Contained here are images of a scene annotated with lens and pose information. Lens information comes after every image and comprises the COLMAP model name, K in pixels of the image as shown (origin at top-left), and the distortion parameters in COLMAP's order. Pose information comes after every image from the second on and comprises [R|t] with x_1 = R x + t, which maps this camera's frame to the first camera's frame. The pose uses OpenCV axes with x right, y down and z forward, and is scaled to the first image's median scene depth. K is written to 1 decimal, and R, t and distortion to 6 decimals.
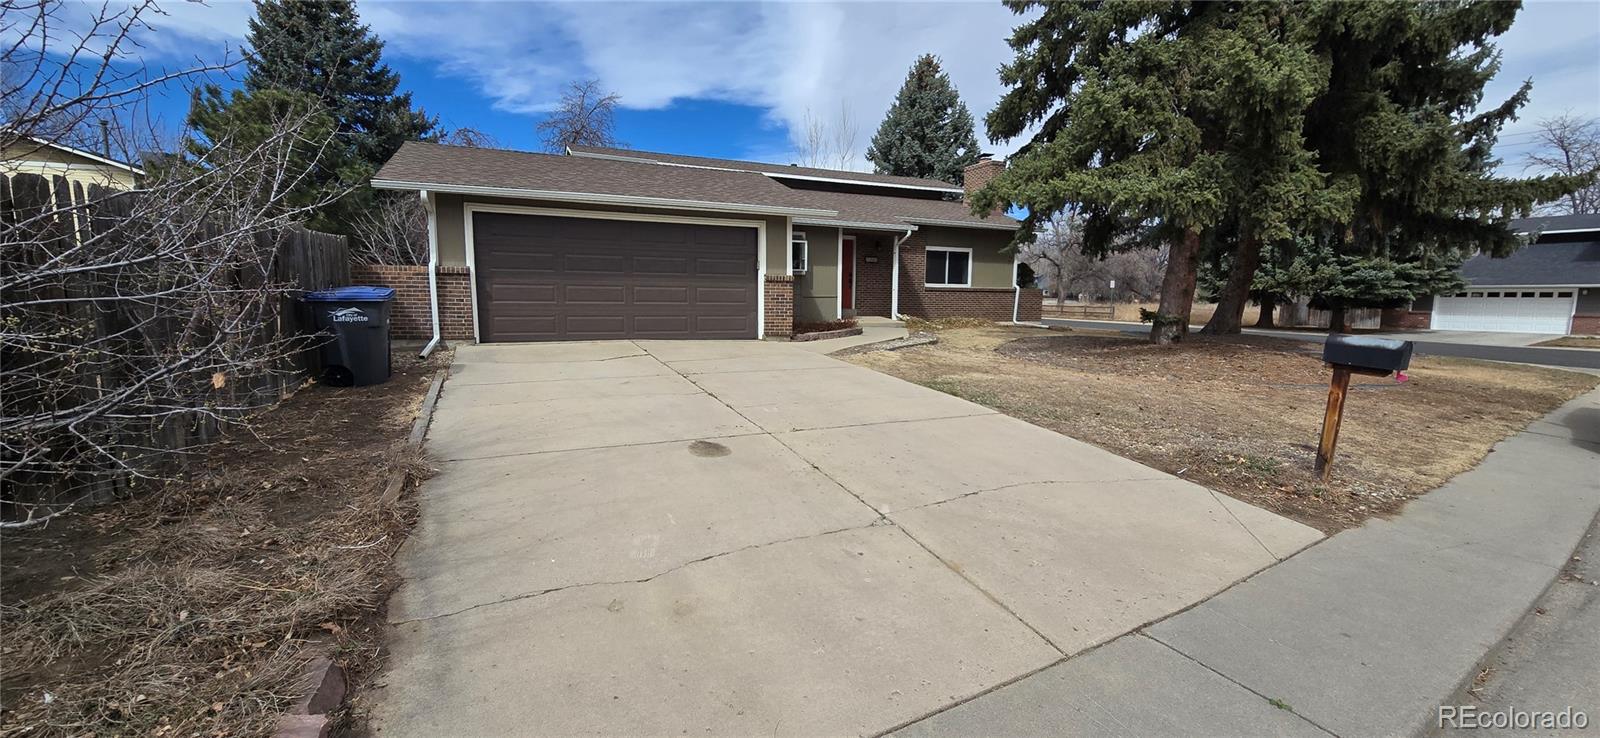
lens RADIAL K [[658.2, 0, 808.4], [0, 658.2, 374.0], [0, 0, 1]] dist [-0.000948, 0.000568]
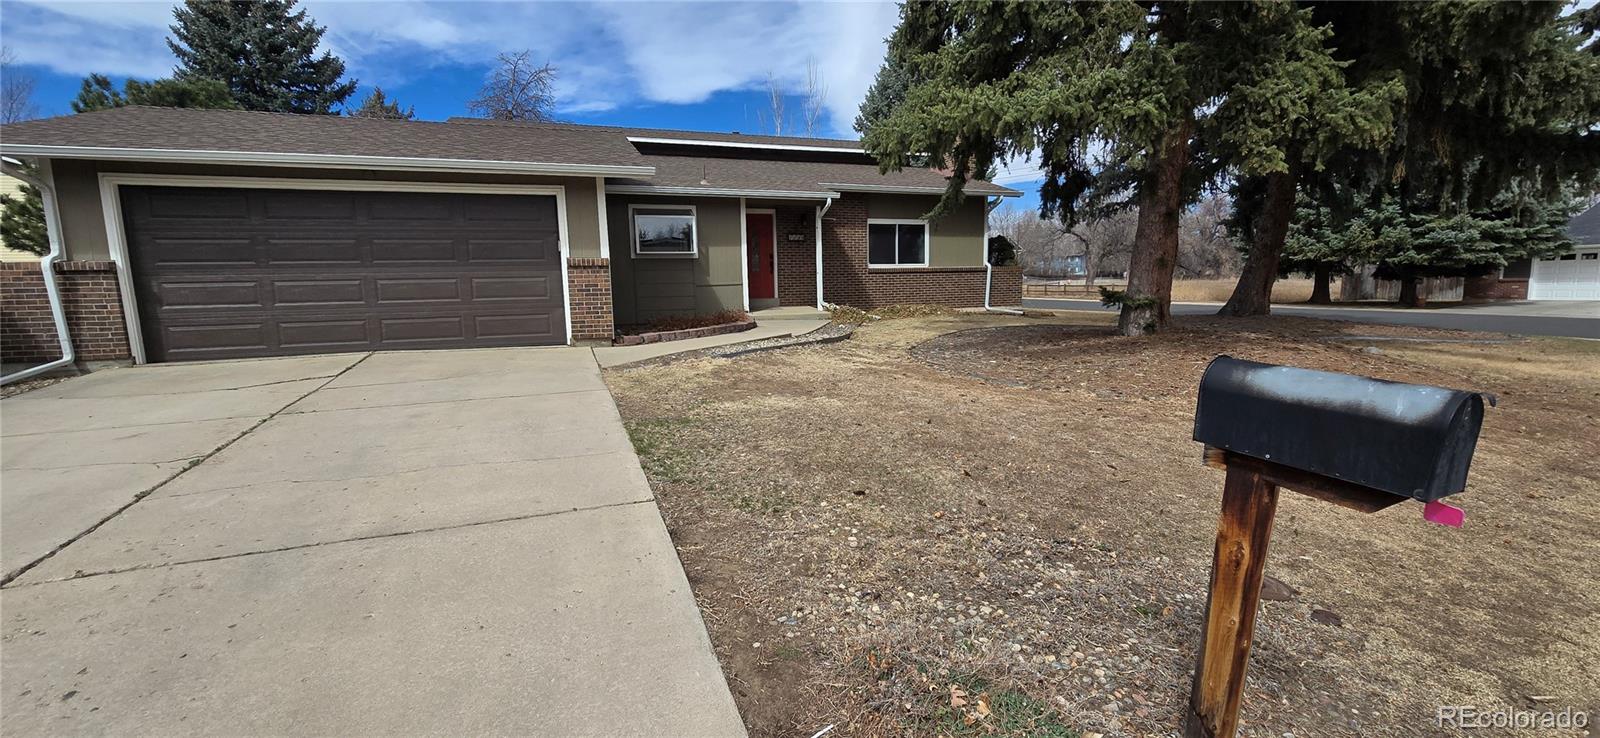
lens RADIAL K [[658.2, 0, 800.8], [0, 658.2, 369.6], [0, 0, 1]] dist [-0.000948, 0.000568]
pose [[0.996766, -0.021005, -0.077565, 0.188972], [0.021957, 0.999693, 0.011448, -0.020007], [0.077300, -0.013114, 0.996922, 0.202697]]
